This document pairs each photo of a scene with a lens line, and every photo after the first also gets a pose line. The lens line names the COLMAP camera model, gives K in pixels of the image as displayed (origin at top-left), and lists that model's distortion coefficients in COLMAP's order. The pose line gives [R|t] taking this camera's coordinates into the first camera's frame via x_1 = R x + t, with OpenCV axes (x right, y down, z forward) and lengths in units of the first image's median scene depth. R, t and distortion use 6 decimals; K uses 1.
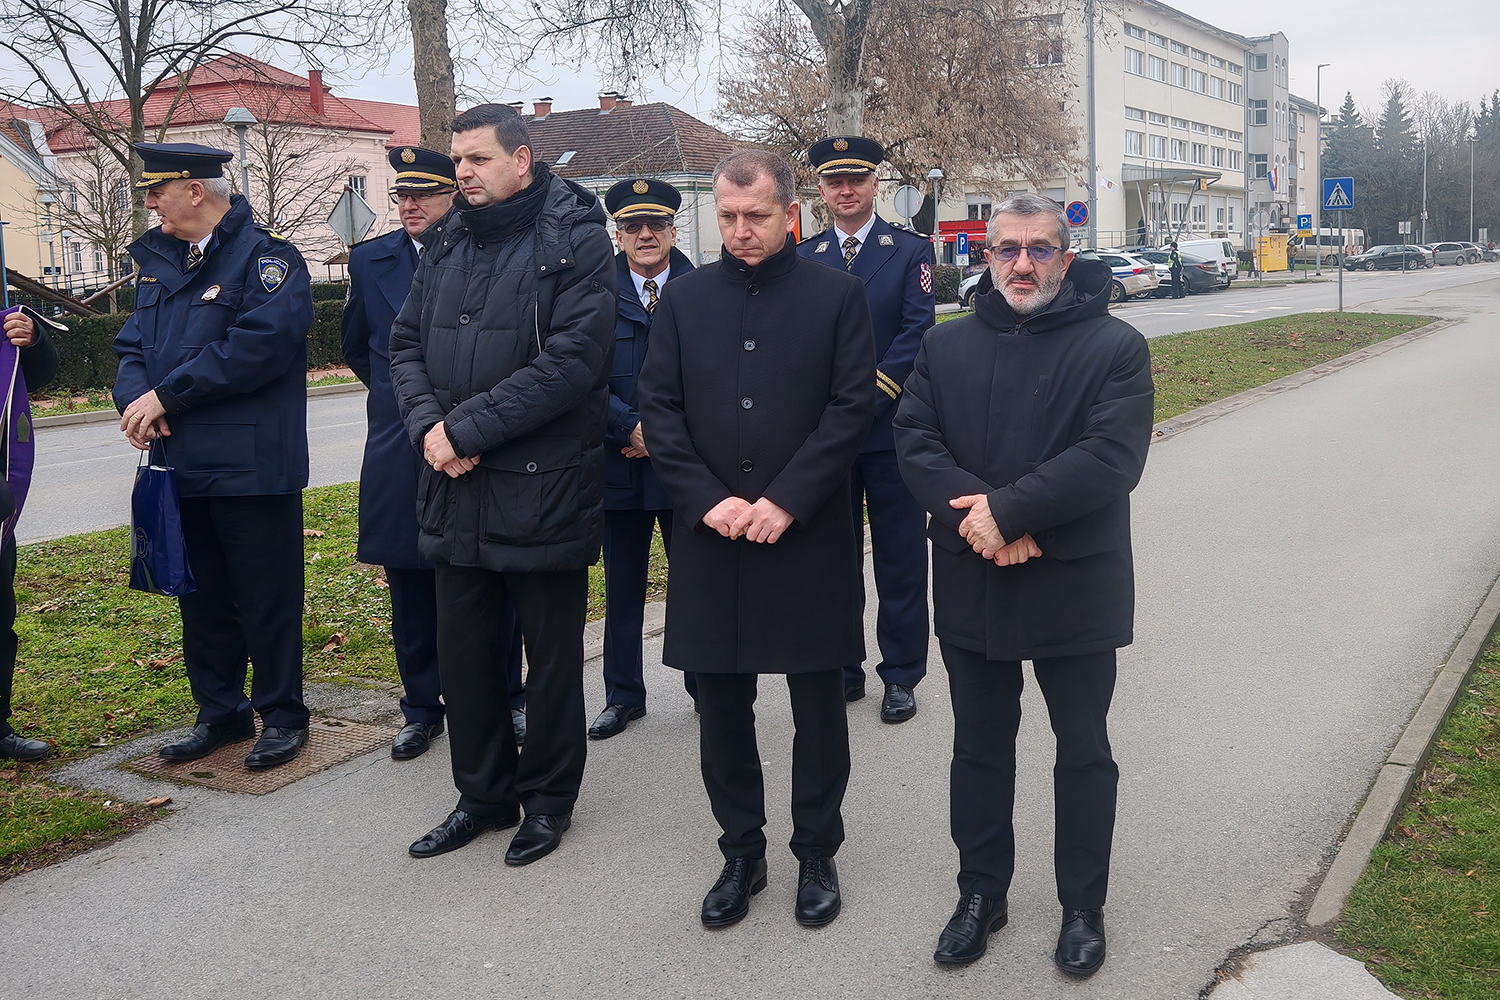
lens RADIAL K [[1614.7, 0, 750.0], [0, 1614.7, 500.0], [0, 0, 1]] dist [-0.004647, -0.003187]
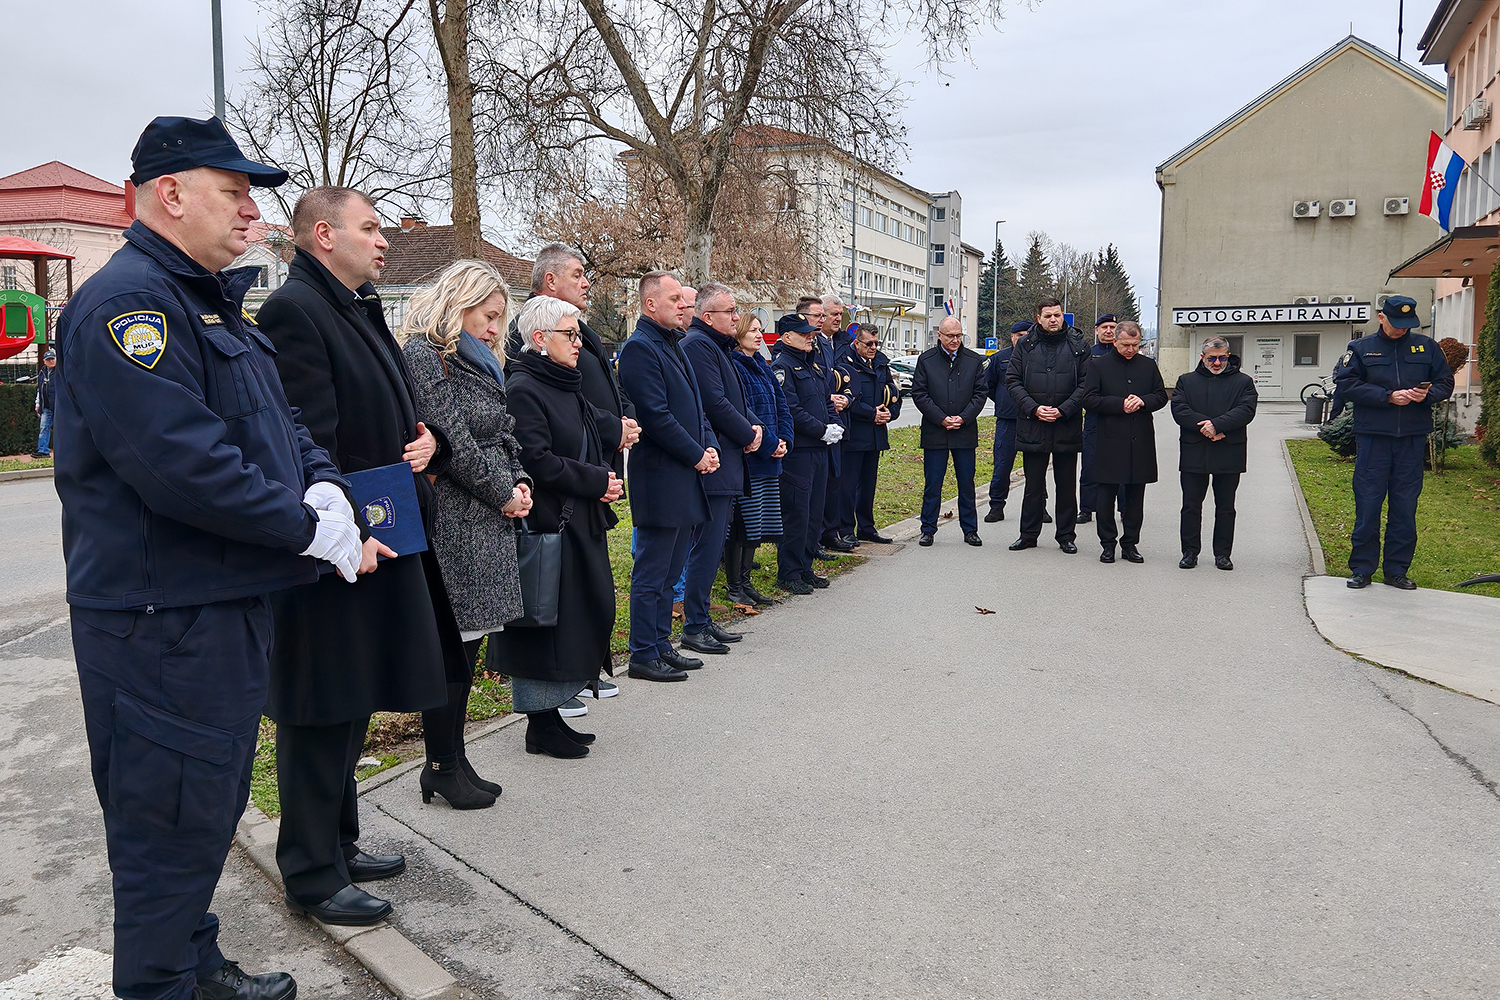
lens RADIAL K [[1614.7, 0, 750.0], [0, 1614.7, 500.0], [0, 0, 1]] dist [-0.004647, -0.003187]
pose [[0.972073, 0.011494, 0.234396, -0.108821], [0.004118, 0.997811, -0.066005, 0.026263], [-0.234642, 0.065127, 0.969898, -0.143302]]
